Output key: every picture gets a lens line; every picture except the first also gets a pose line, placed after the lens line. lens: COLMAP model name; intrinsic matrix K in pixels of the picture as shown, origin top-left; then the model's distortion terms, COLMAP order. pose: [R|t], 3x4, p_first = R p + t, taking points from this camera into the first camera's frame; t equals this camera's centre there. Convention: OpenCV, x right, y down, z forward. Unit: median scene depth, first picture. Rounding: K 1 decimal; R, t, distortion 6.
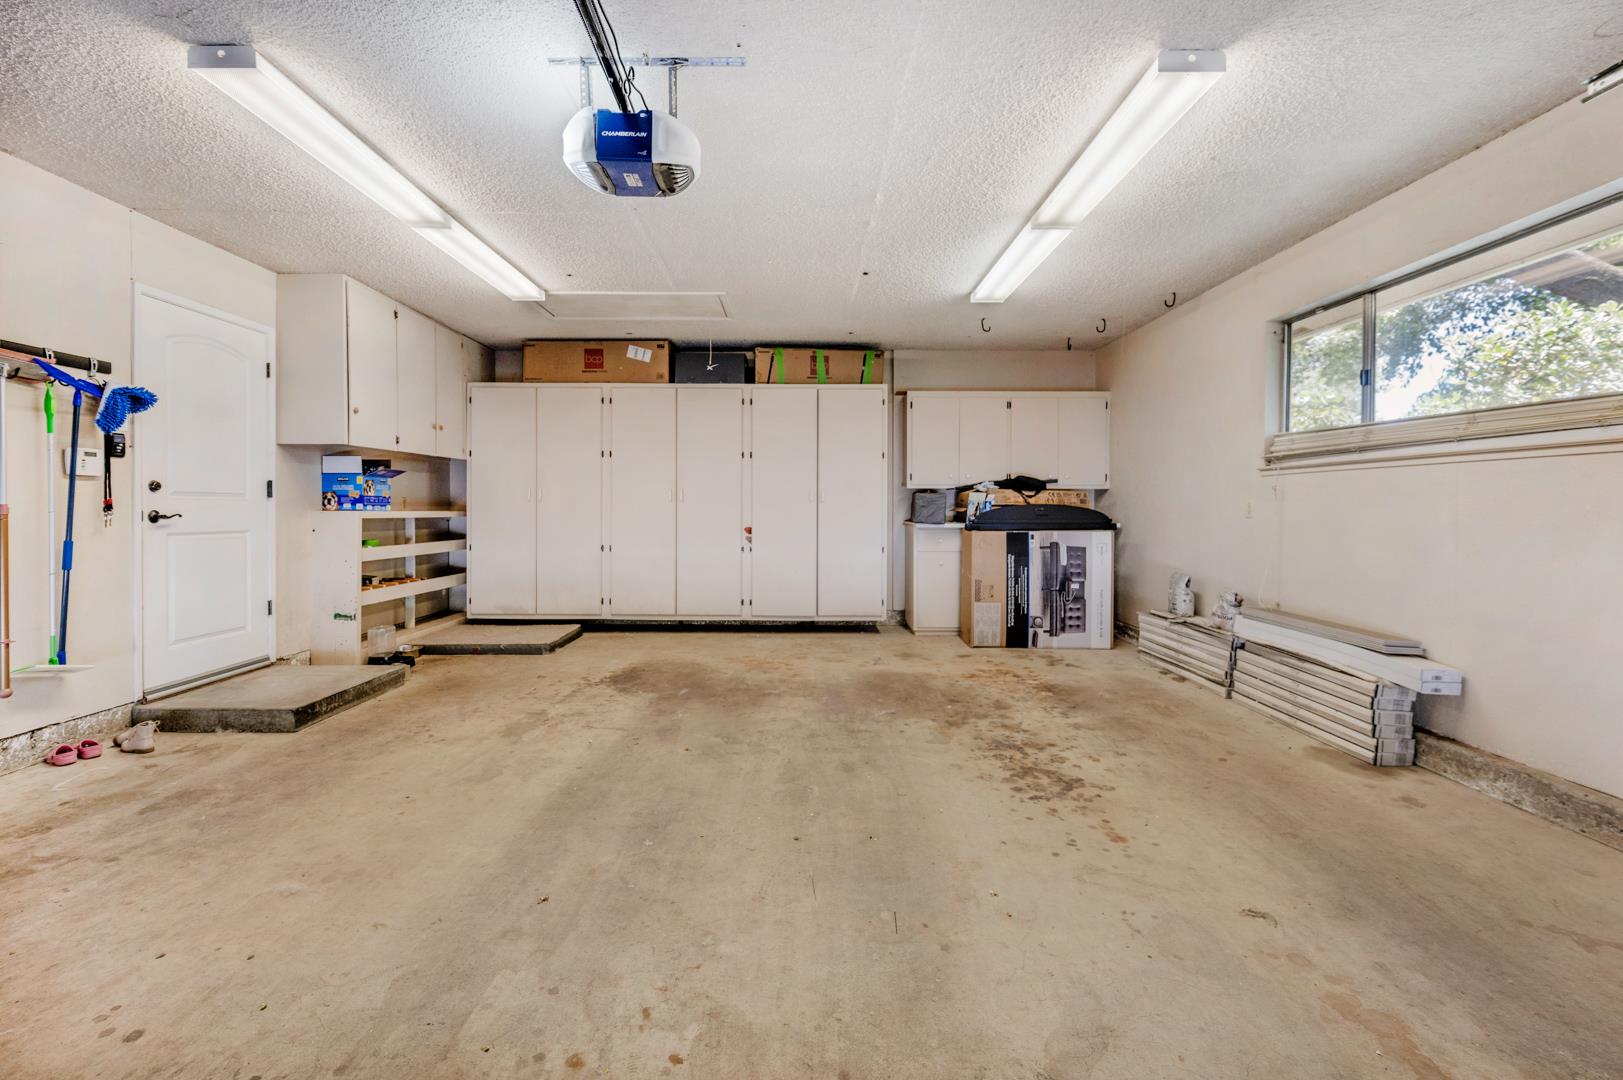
lens RADIAL K [[692.9, 0, 815.2], [0, 692.9, 522.9], [0, 0, 1]] dist [-0.001746, -0.000002]
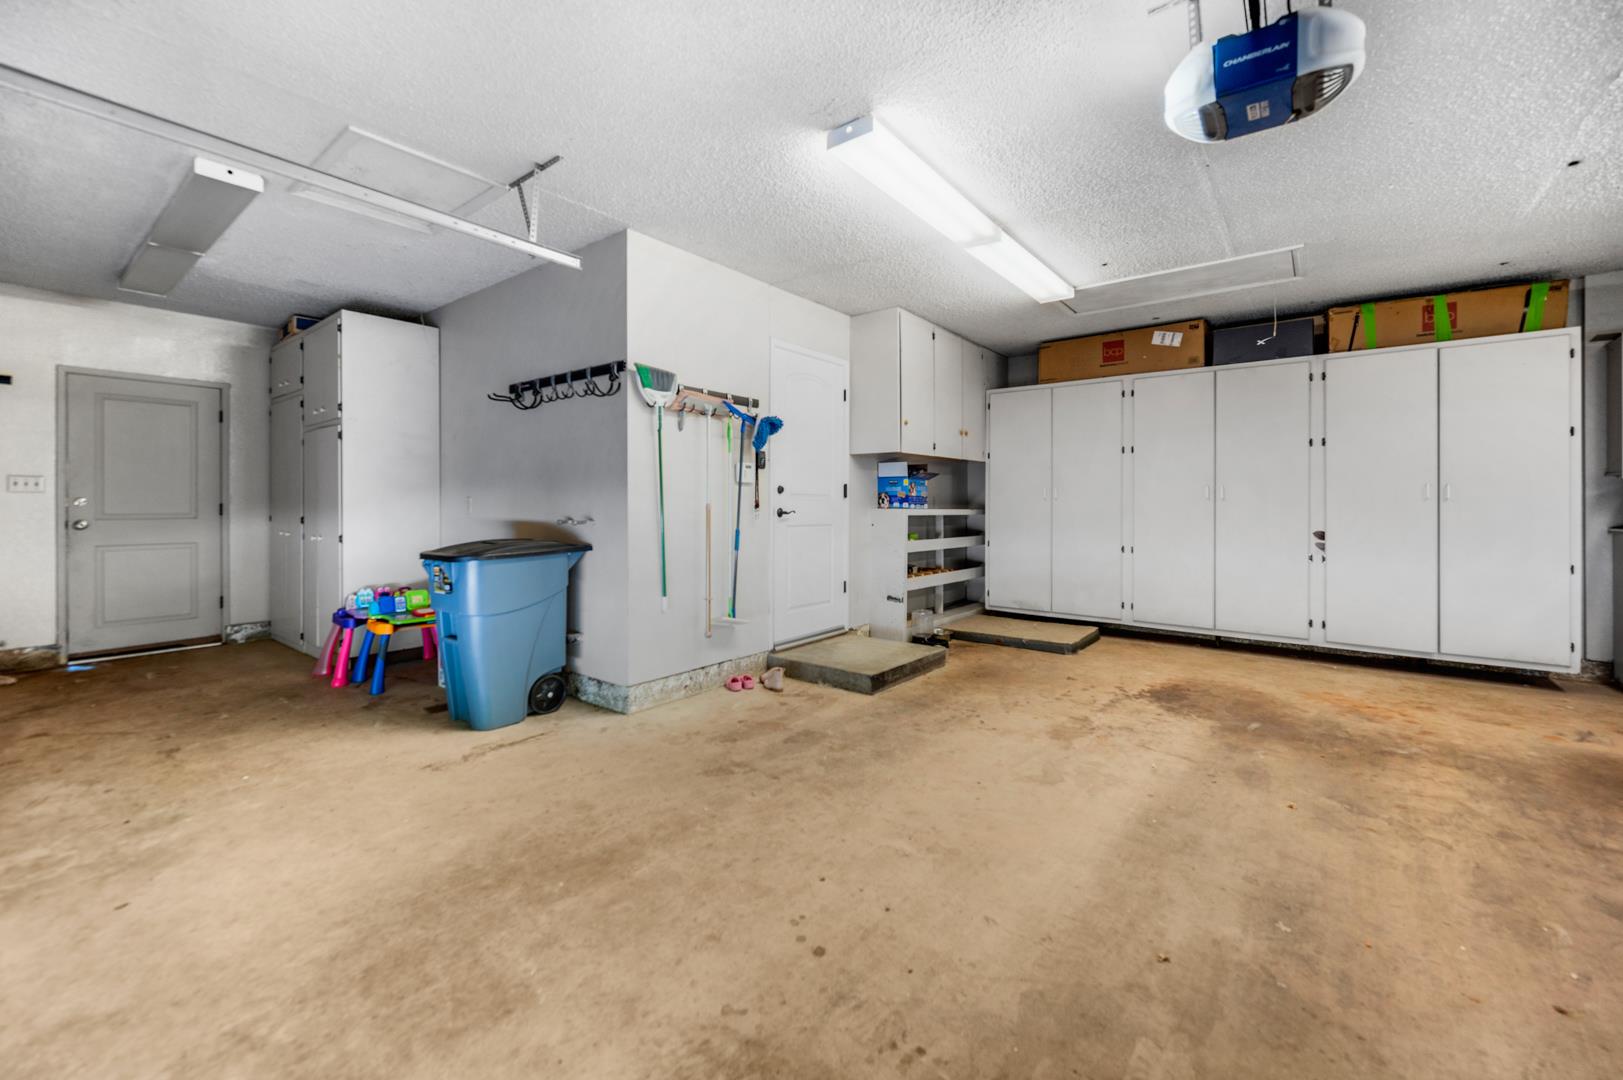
lens RADIAL K [[674.8, 0, 824.0], [0, 674.8, 519.5], [0, 0, 1]] dist [-0.000016, 0.000025]
pose [[0.789775, 0.014461, -0.613227, -0.103797], [-0.015730, 0.999871, 0.003320, -0.001626], [0.613196, 0.007025, 0.789900, 0.030937]]
